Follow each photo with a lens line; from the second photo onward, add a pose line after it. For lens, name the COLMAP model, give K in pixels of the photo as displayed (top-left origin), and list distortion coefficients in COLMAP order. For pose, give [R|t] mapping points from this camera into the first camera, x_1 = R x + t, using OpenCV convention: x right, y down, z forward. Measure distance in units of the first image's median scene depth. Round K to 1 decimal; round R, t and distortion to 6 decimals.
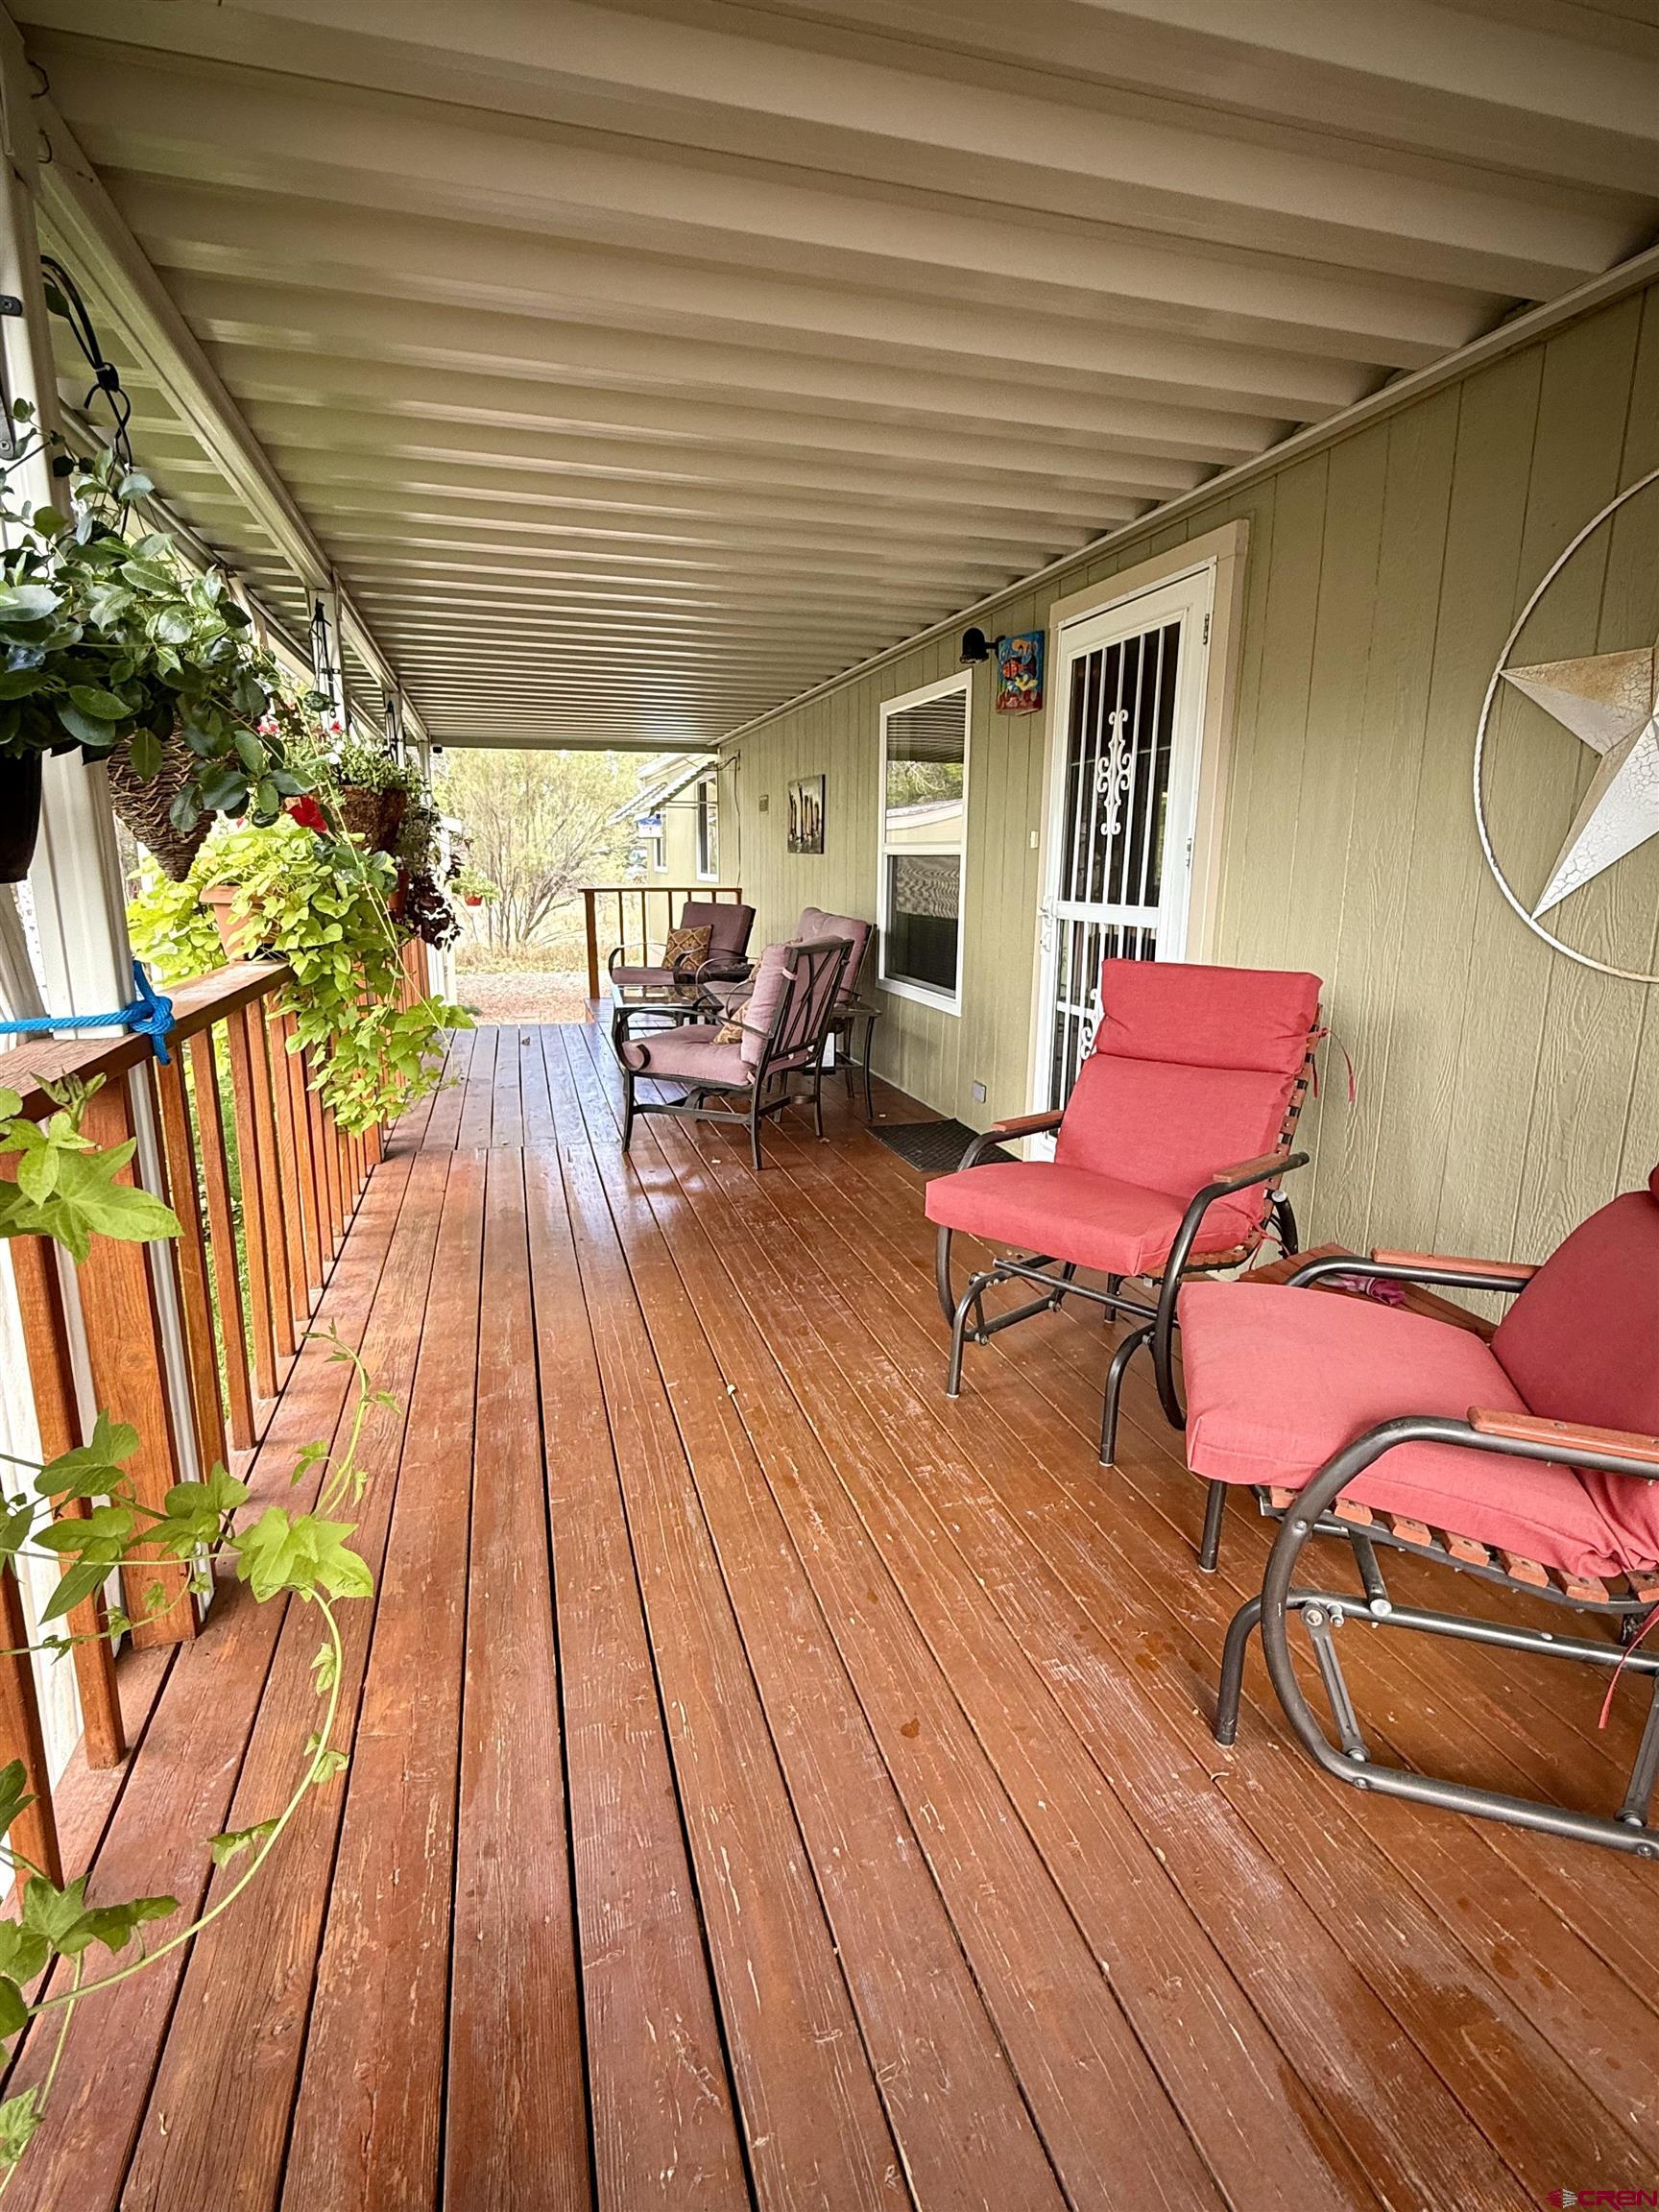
lens RADIAL K [[1111.9, 0, 826.6], [0, 1111.9, 1084.5], [0, 0, 1]] dist [0.004184, -0.000102]
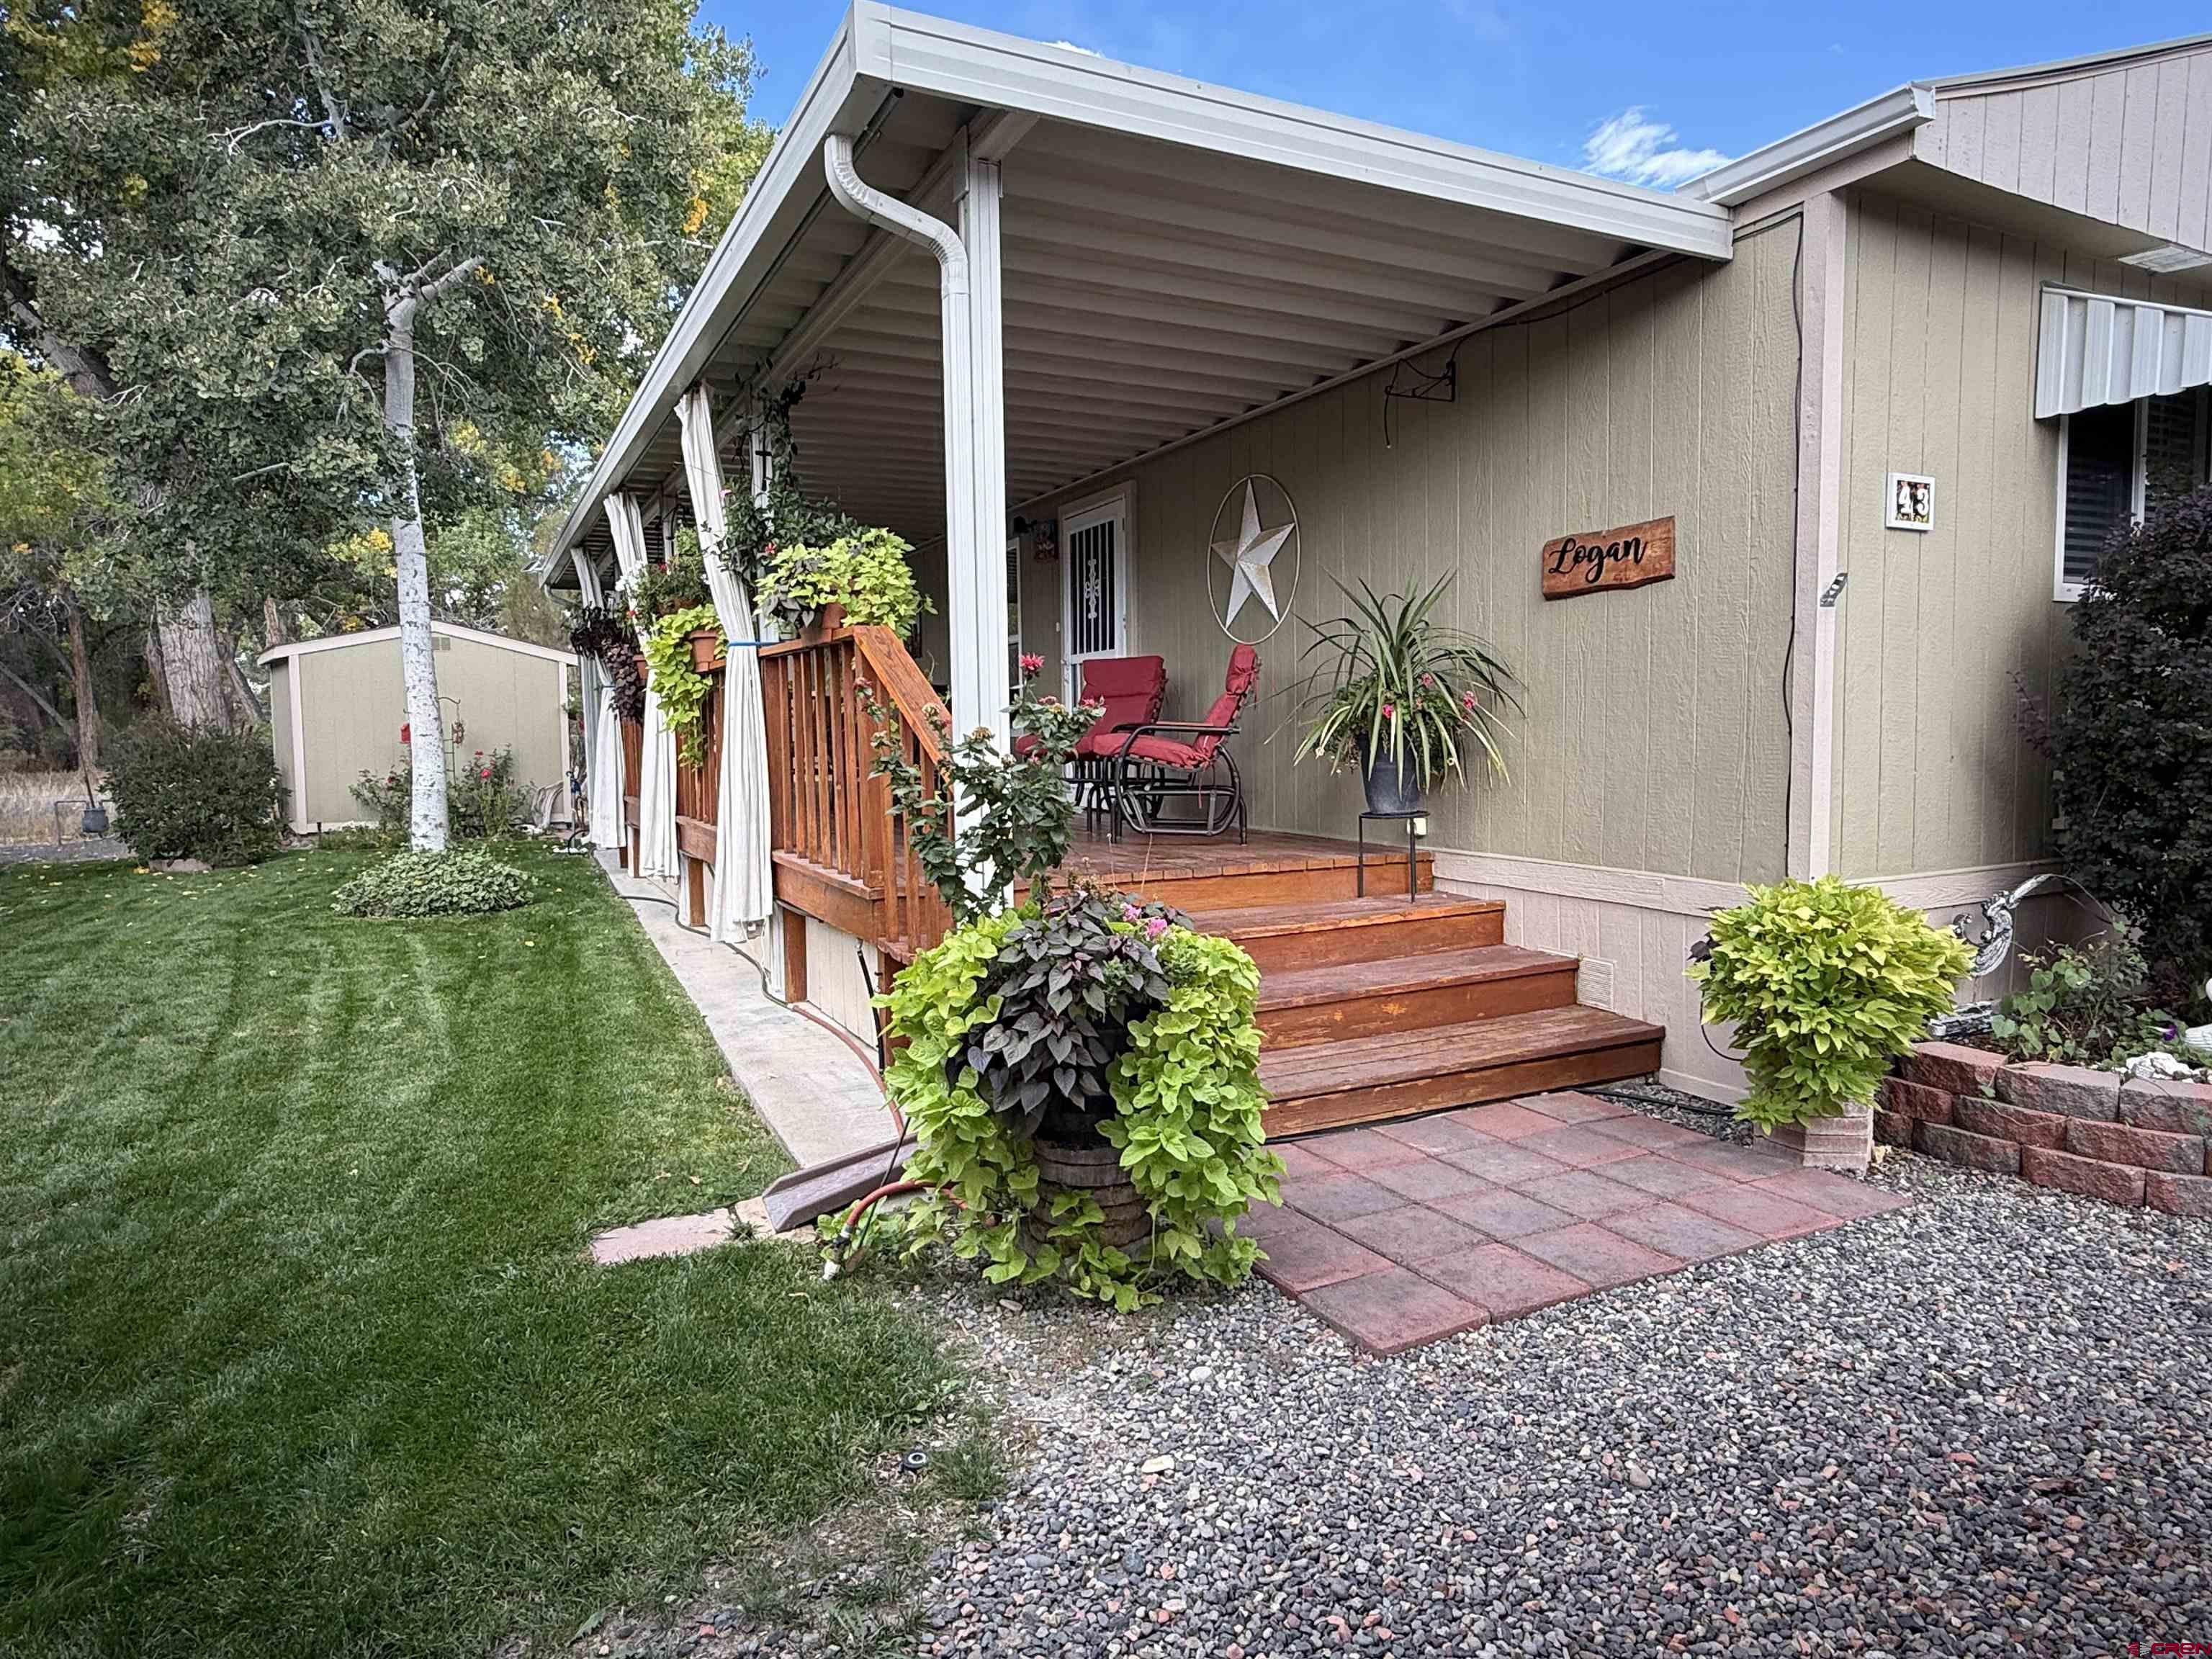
lens RADIAL K [[1291.6, 0, 1100.8], [0, 1291.6, 840.2], [0, 0, 1]] dist [-0.013933, -0.001202]
pose [[0.981618, -0.038467, 0.186941, -0.211798], [0.060028, 0.991997, -0.111078, 0.497483], [-0.181172, 0.120258, 0.976071, -1.418953]]
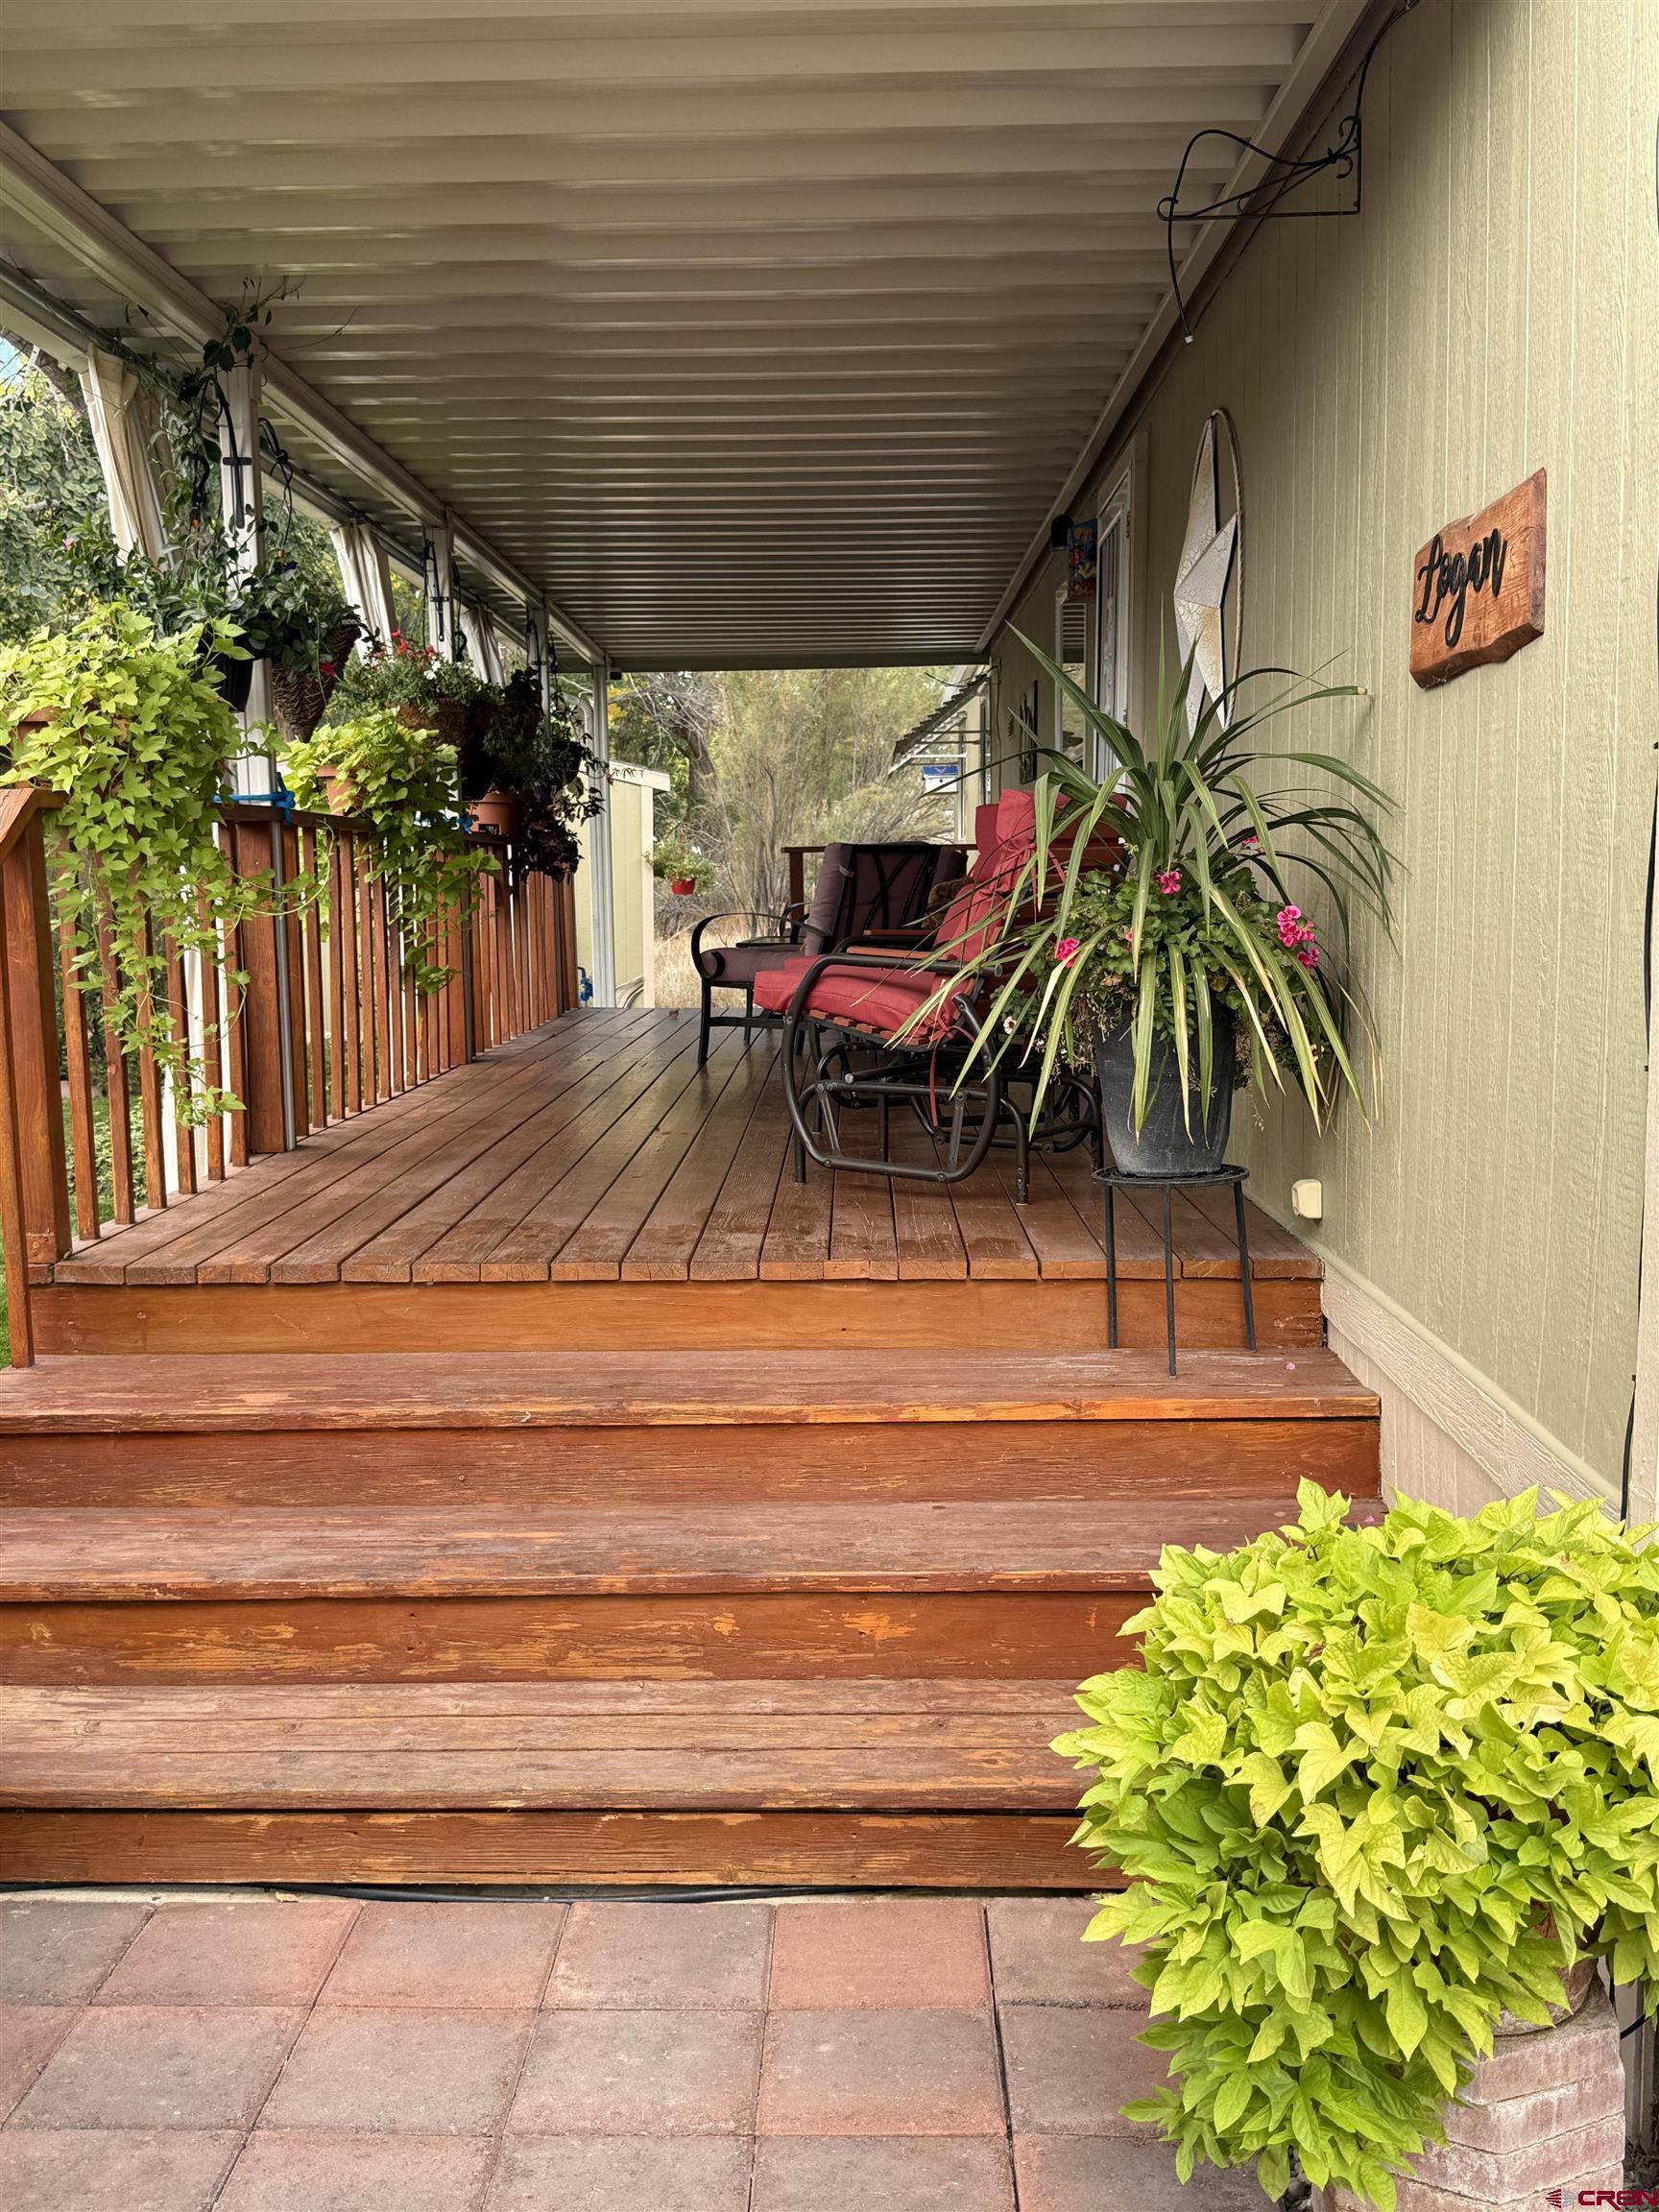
lens RADIAL K [[2236.6, 0, 832.4], [0, 2236.6, 1098.6], [0, 0, 1]] dist [0.111506, 0.000000]
pose [[0.956823, 0.008434, -0.290548, 0.697083], [-0.038548, 0.994432, -0.098079, 0.389694], [0.288103, 0.105044, 0.951821, -1.155829]]
